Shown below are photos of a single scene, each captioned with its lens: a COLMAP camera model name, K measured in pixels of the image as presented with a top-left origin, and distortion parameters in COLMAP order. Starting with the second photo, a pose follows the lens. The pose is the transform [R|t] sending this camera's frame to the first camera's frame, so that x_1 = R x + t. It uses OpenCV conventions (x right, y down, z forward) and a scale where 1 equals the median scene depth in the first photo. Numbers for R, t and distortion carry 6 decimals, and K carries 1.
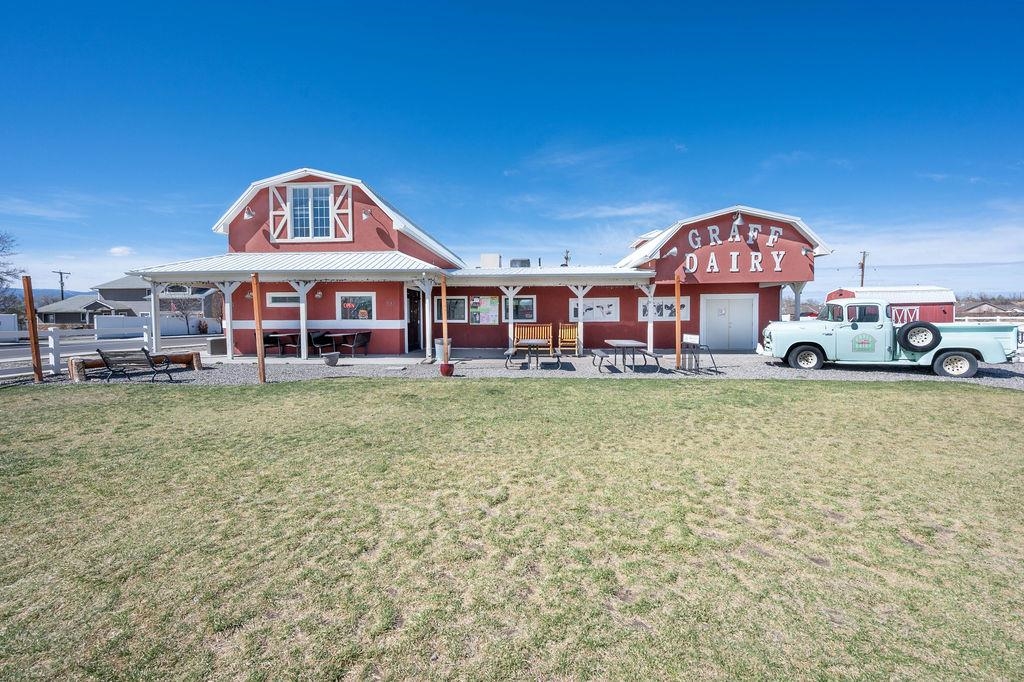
lens RADIAL K [[405.9, 0, 509.2], [0, 405.9, 325.4], [0, 0, 1]] dist [-0.000103, -0.000051]
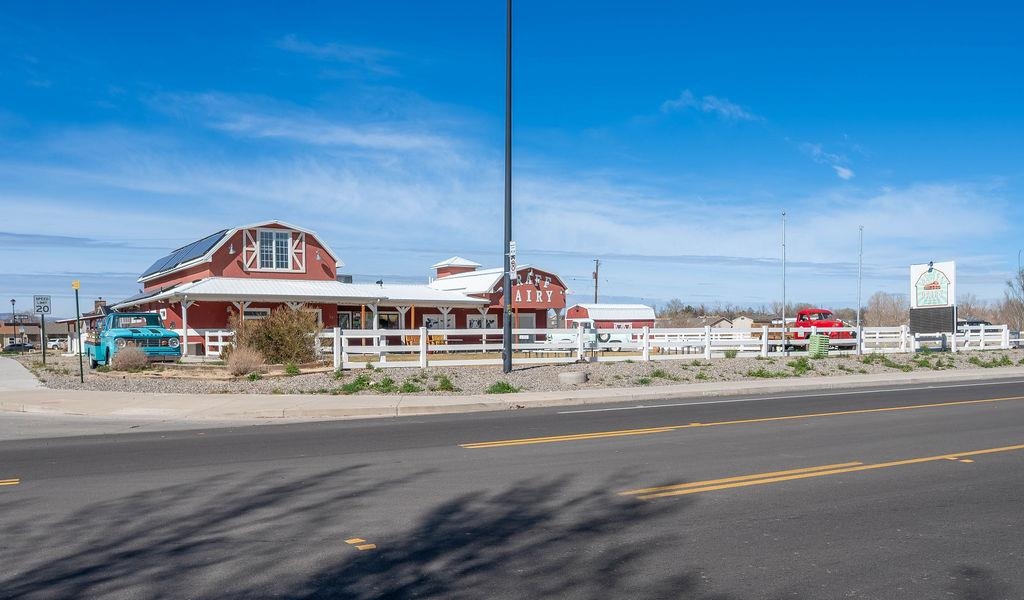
lens RADIAL K [[864.3, 0, 512.0], [0, 864.3, 300.0], [0, 0, 1]] dist [0.002502, 0.000163]
pose [[0.820521, 0.023917, 0.571115, -1.488316], [0.013204, 0.998065, -0.060767, 0.076289], [-0.571463, 0.057402, 0.818618, -1.824658]]
